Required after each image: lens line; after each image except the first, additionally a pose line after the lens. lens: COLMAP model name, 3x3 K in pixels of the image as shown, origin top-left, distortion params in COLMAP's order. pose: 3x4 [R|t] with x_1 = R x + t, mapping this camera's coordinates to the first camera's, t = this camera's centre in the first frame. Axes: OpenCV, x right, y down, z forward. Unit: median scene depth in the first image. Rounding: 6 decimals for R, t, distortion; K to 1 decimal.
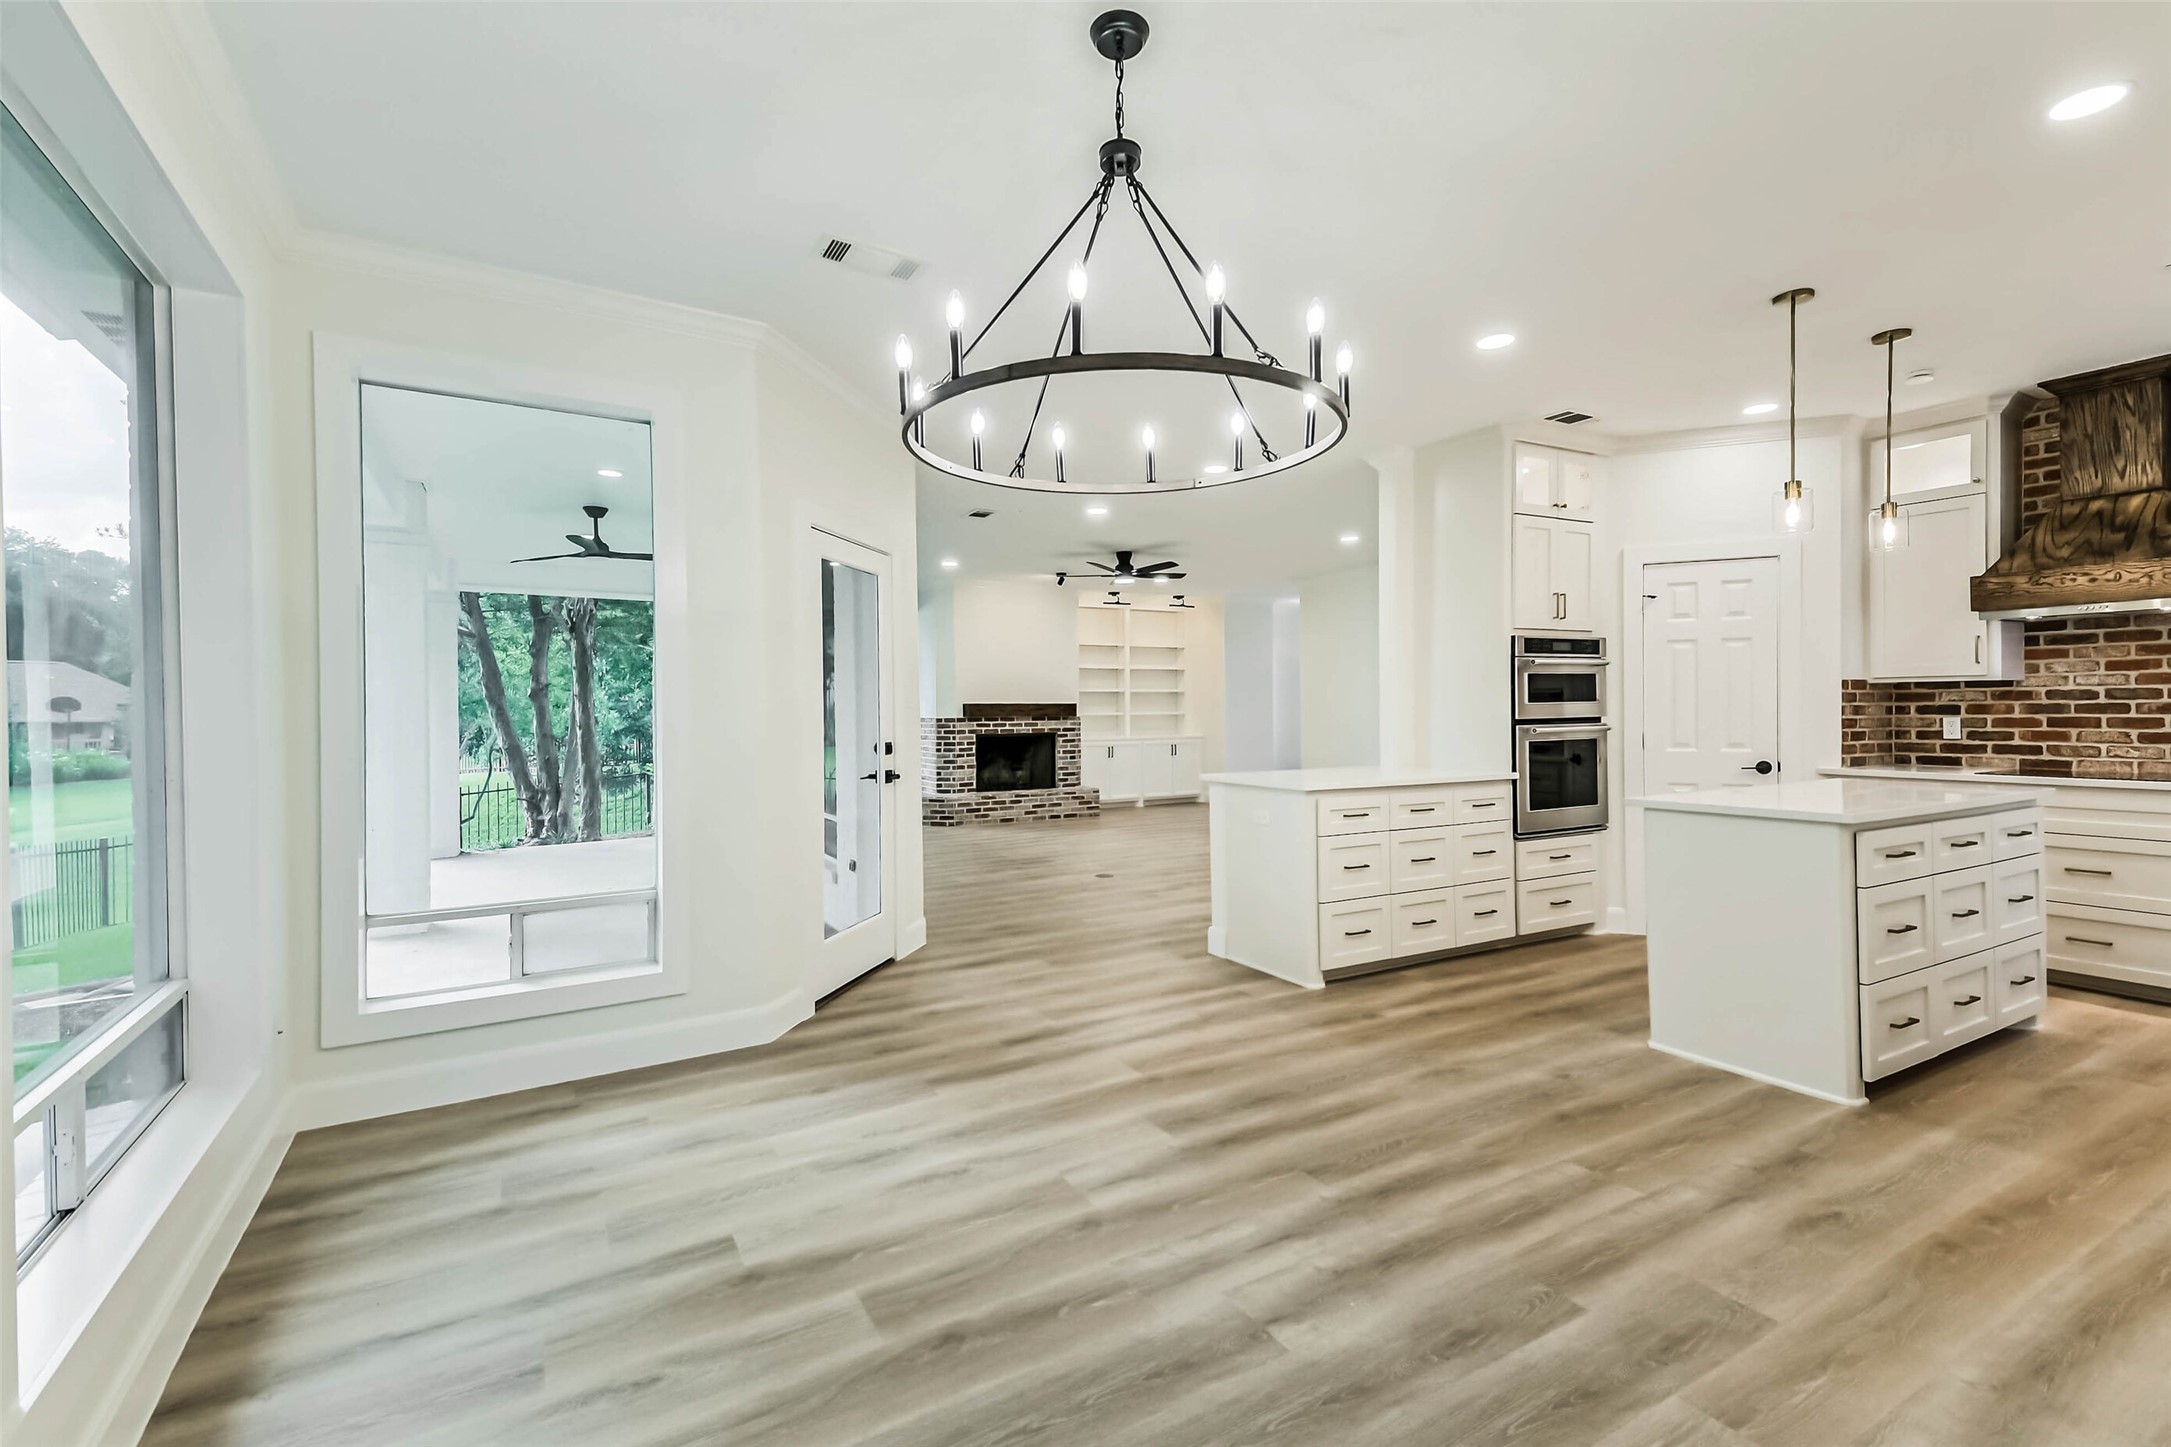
lens RADIAL K [[957.1, 0, 1056.1], [0, 957.1, 711.0], [0, 0, 1]] dist [0.059670, -0.027893]
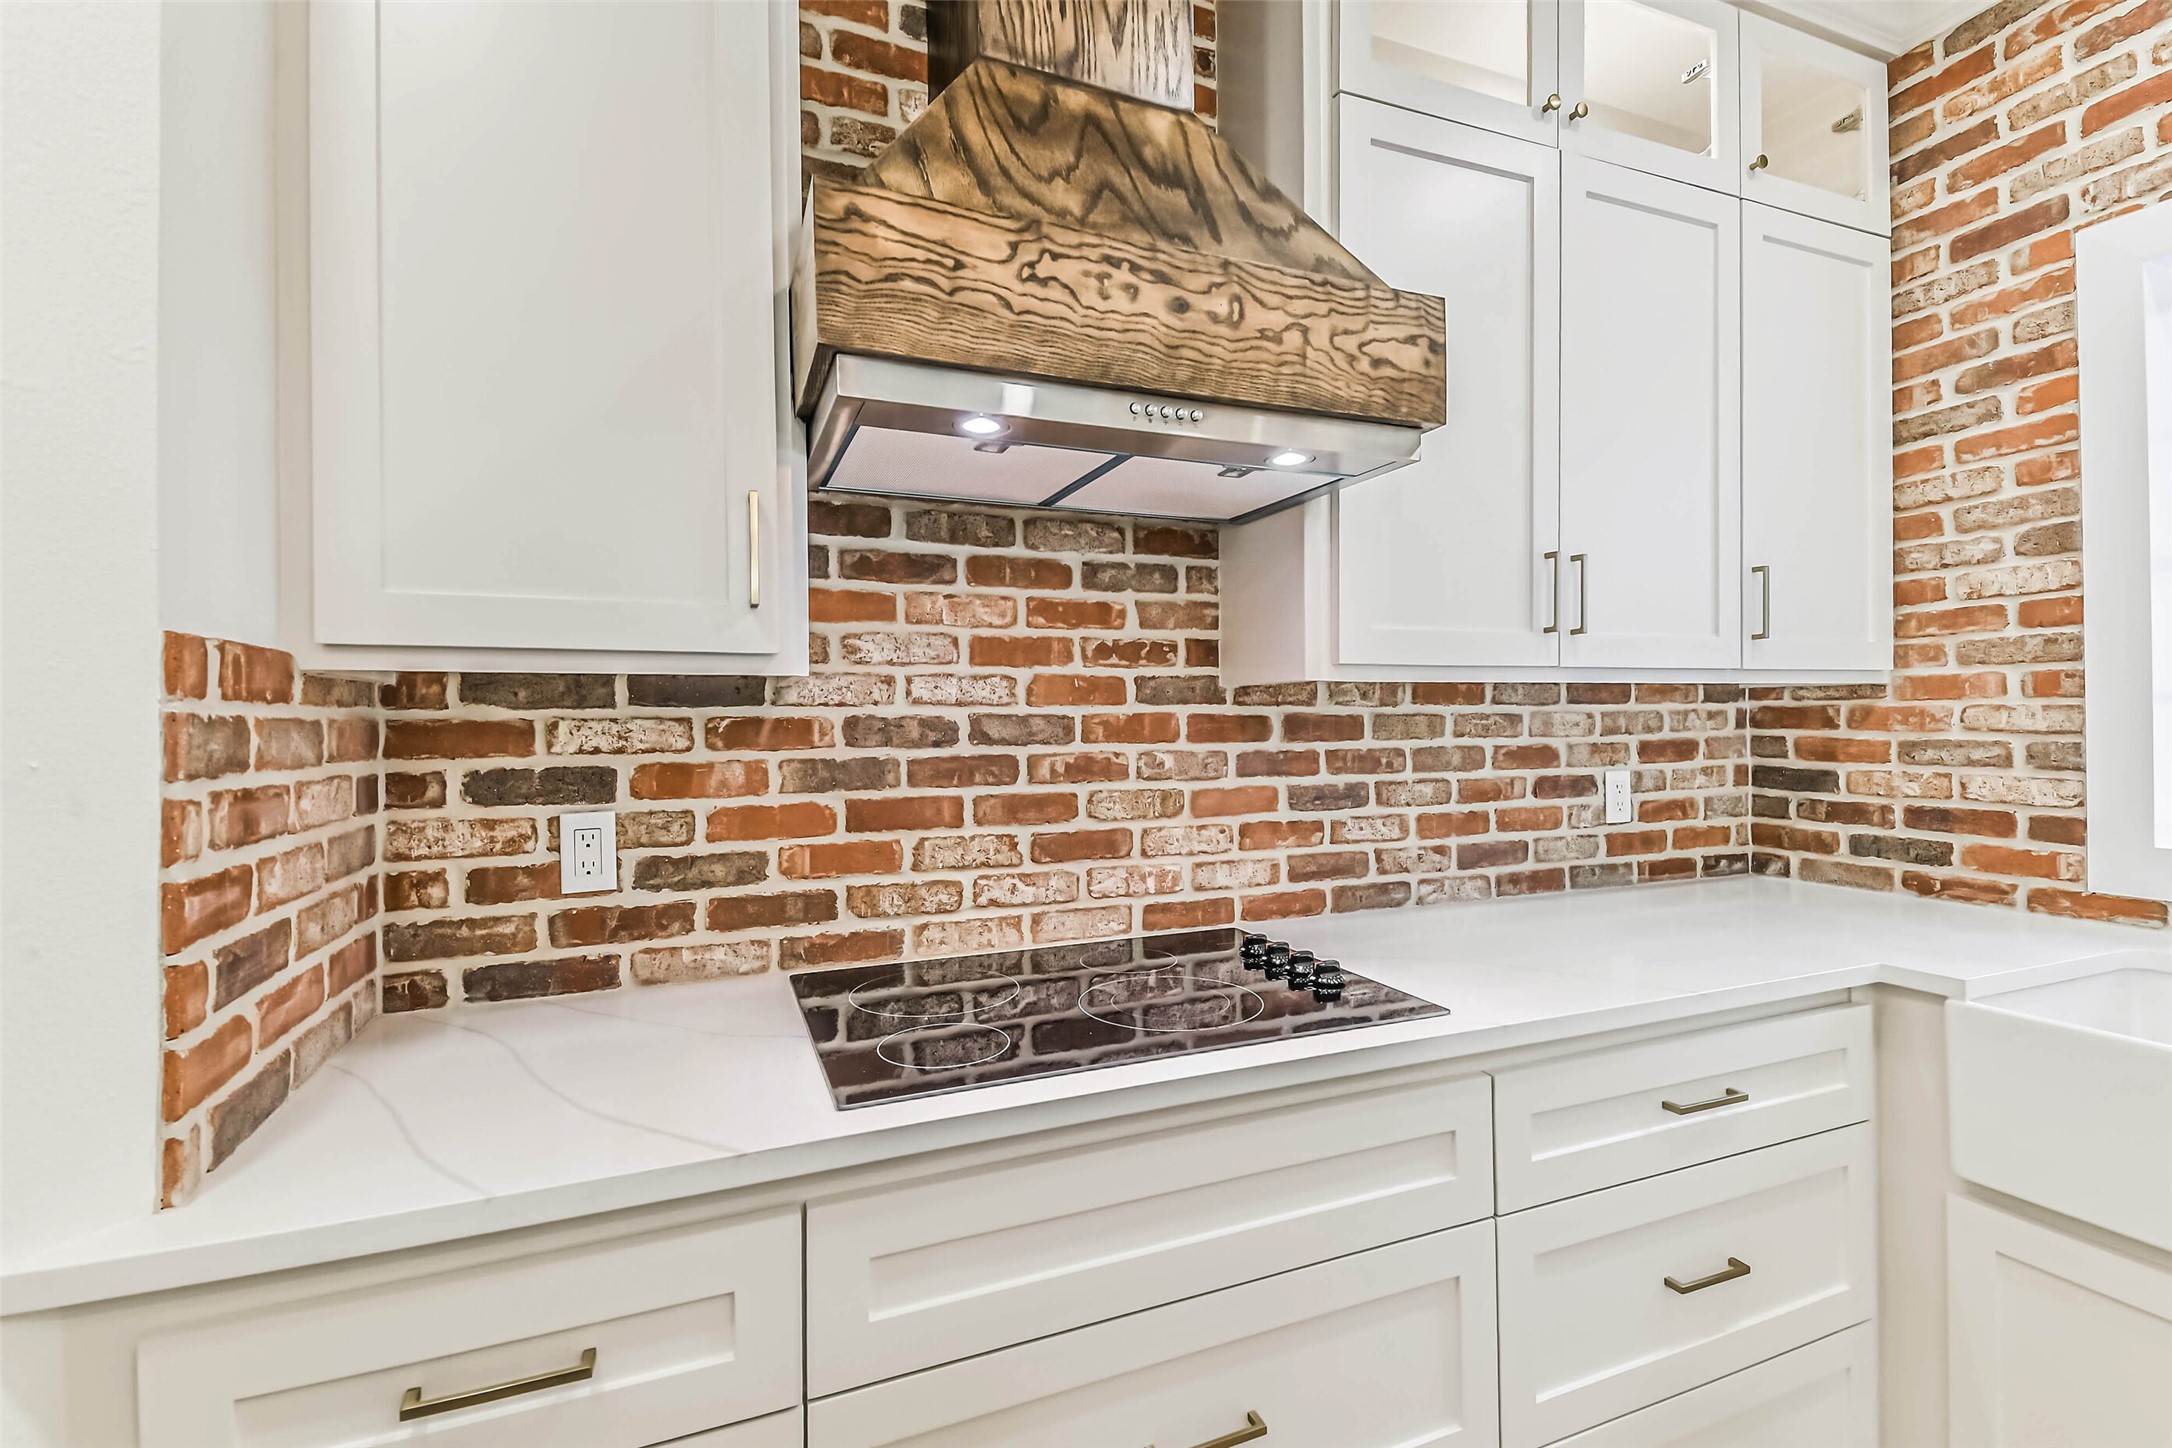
lens RADIAL K [[956.3, 0, 1081.2], [0, 956.3, 717.5], [0, 0, 1]] dist [0.035783, 0.000044]
pose [[0.120461, 0.013928, 0.992620, 0.678721], [0.010329, 0.999830, -0.015283, -0.014965], [-0.992664, 0.012094, 0.120297, 0.857293]]
